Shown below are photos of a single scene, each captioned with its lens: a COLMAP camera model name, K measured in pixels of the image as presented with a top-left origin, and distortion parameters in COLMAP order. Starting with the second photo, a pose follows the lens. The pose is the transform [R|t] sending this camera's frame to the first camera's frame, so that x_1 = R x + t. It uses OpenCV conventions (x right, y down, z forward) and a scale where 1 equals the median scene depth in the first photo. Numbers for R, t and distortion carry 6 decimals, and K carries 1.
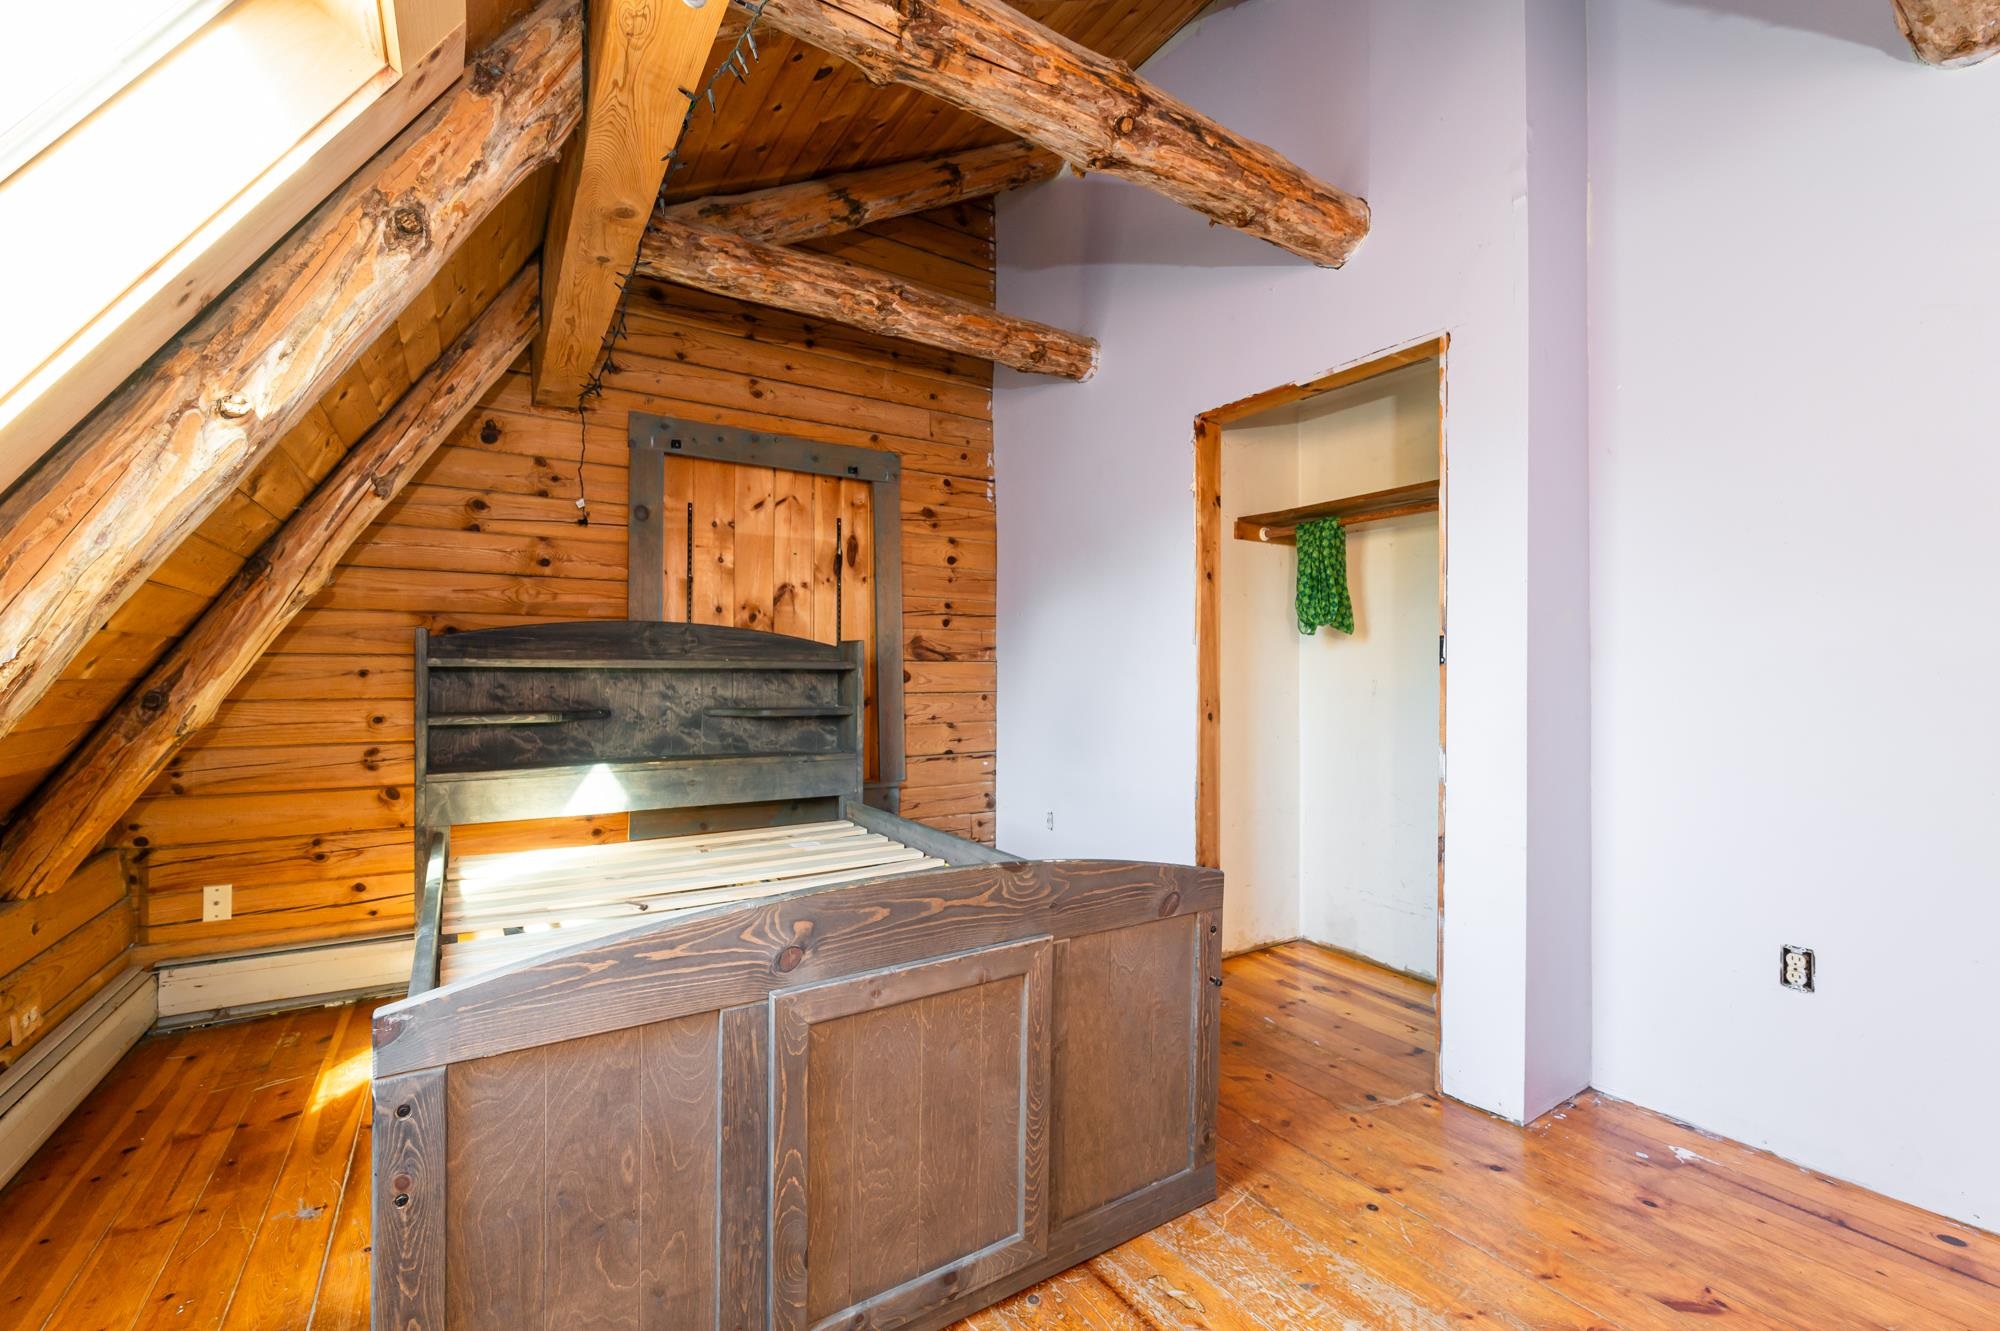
lens RADIAL K [[816.4, 0, 1008.1], [0, 816.4, 664.8], [0, 0, 1]] dist [-0.006932, 0.000242]
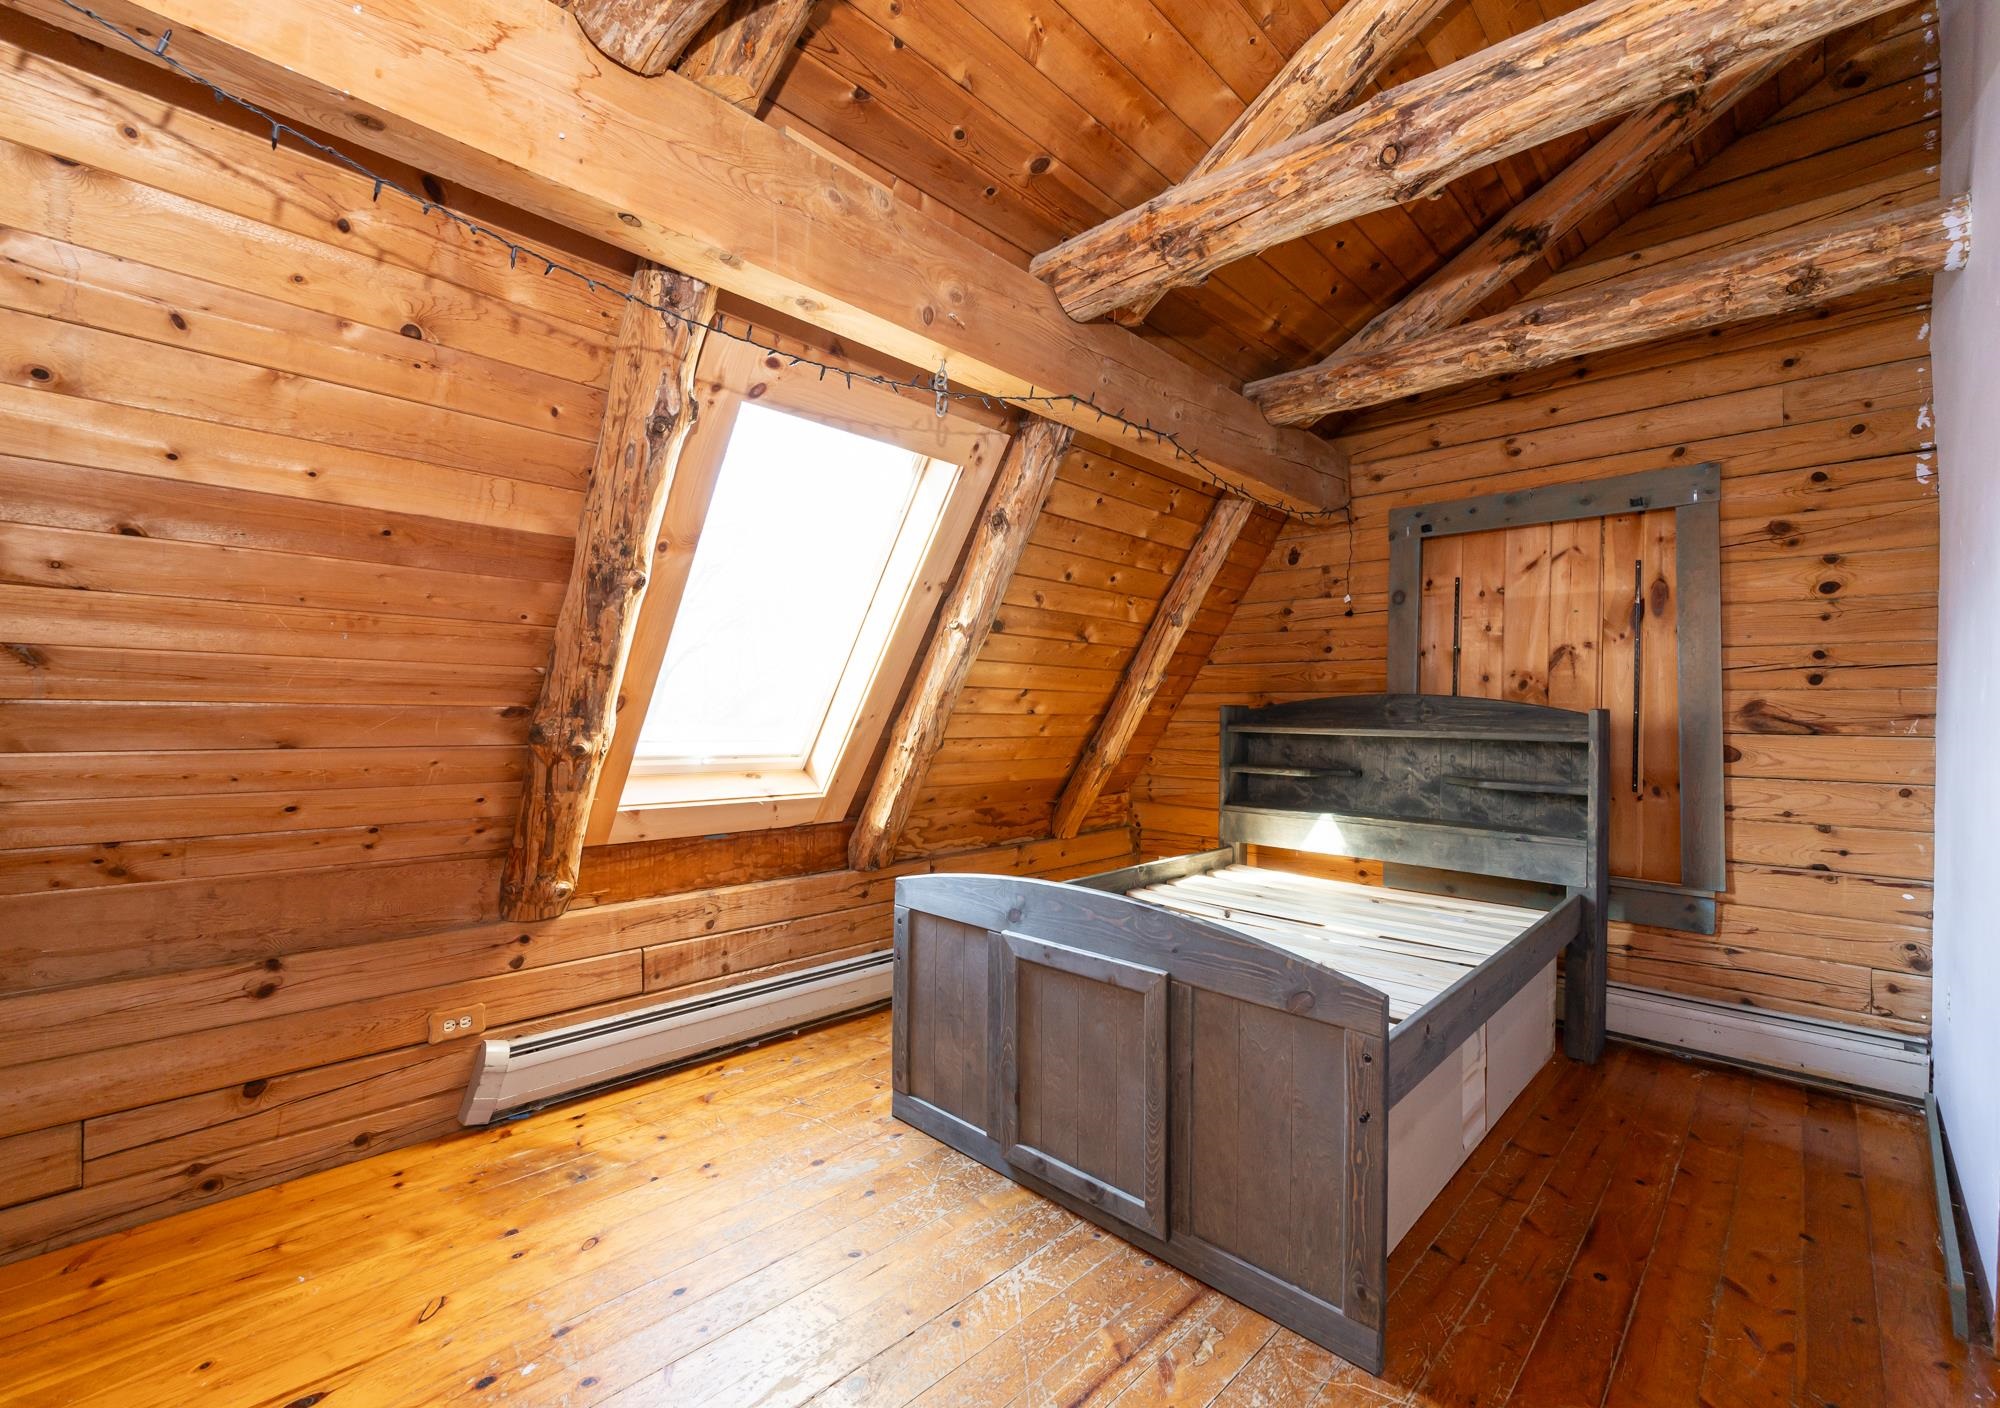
lens RADIAL K [[820.5, 0, 1019.5], [0, 820.5, 705.5], [0, 0, 1]] dist [-0.009482, -0.000236]
pose [[0.256799, -0.010050, -0.966412, 0.496900], [-0.006315, 0.999907, -0.012076, -0.019887], [0.966444, 0.009204, 0.256712, 0.203950]]
